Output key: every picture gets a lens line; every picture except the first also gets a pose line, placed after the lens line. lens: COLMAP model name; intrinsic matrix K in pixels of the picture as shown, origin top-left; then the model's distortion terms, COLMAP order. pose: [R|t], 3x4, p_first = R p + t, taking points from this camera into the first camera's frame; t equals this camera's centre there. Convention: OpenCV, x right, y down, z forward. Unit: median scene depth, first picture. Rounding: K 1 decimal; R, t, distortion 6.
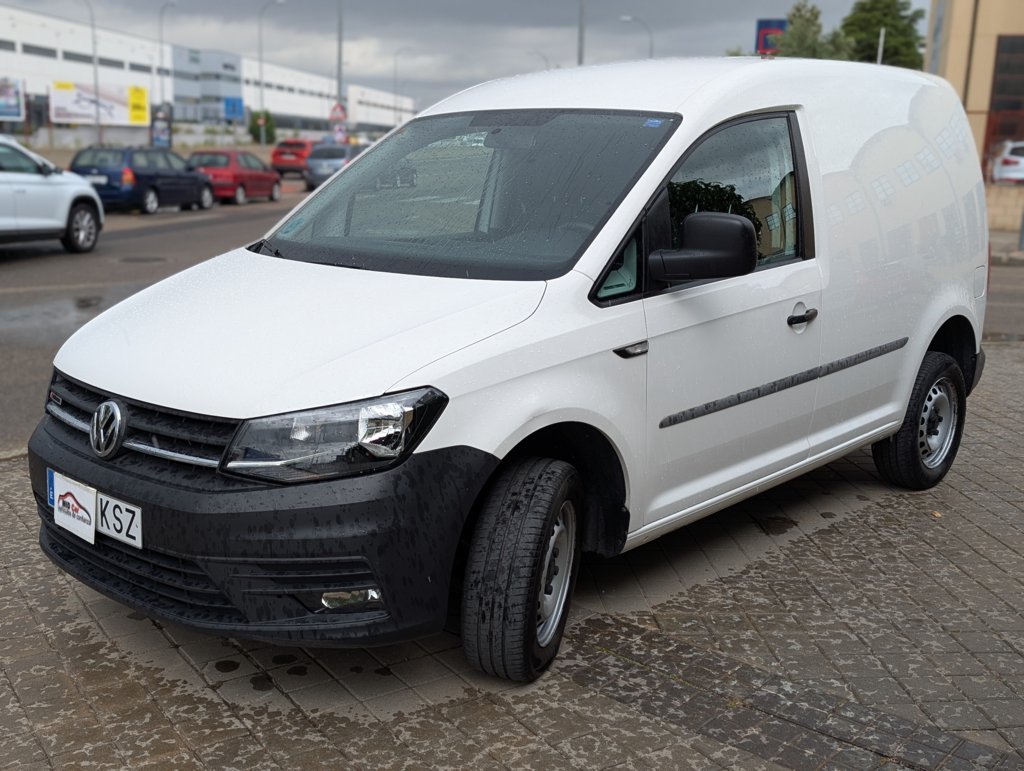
lens RADIAL K [[1141.2, 0, 512.0], [0, 1141.2, 385.5], [0, 0, 1]] dist [-0.002927, 0.004574]
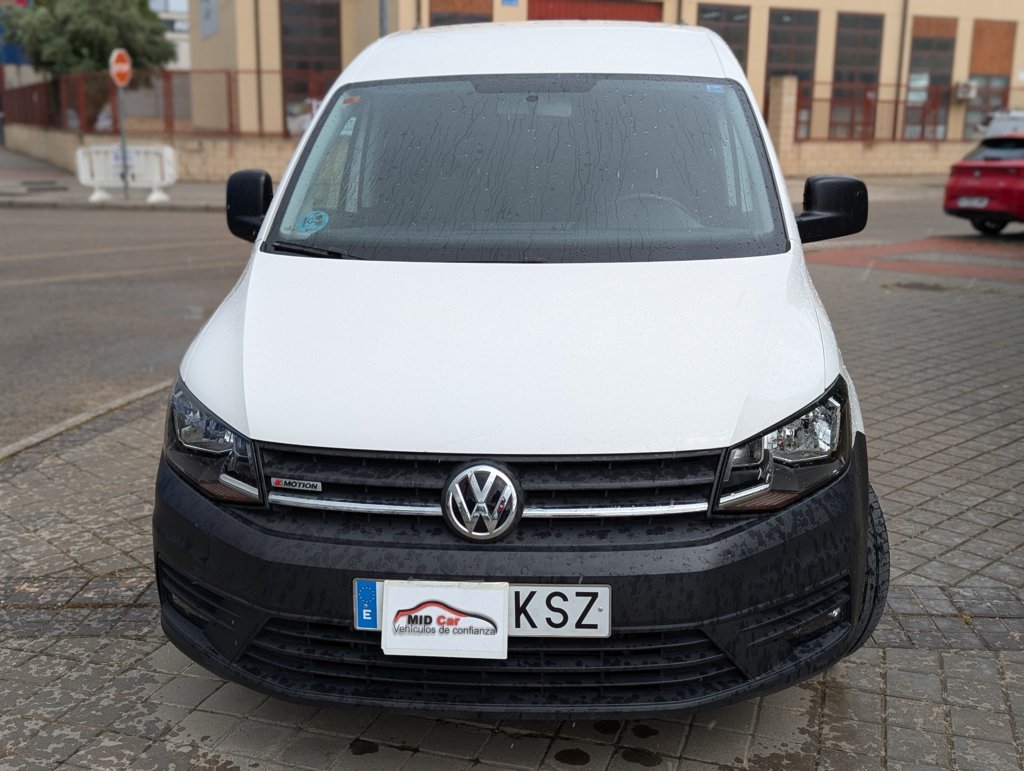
lens RADIAL K [[1141.2, 0, 512.0], [0, 1141.2, 385.5], [0, 0, 1]] dist [-0.002927, 0.004574]
pose [[0.769214, -0.154660, 0.619993, -0.830457], [0.133133, 0.987764, 0.081226, -0.099137], [-0.624969, 0.020061, 0.780392, 0.424652]]
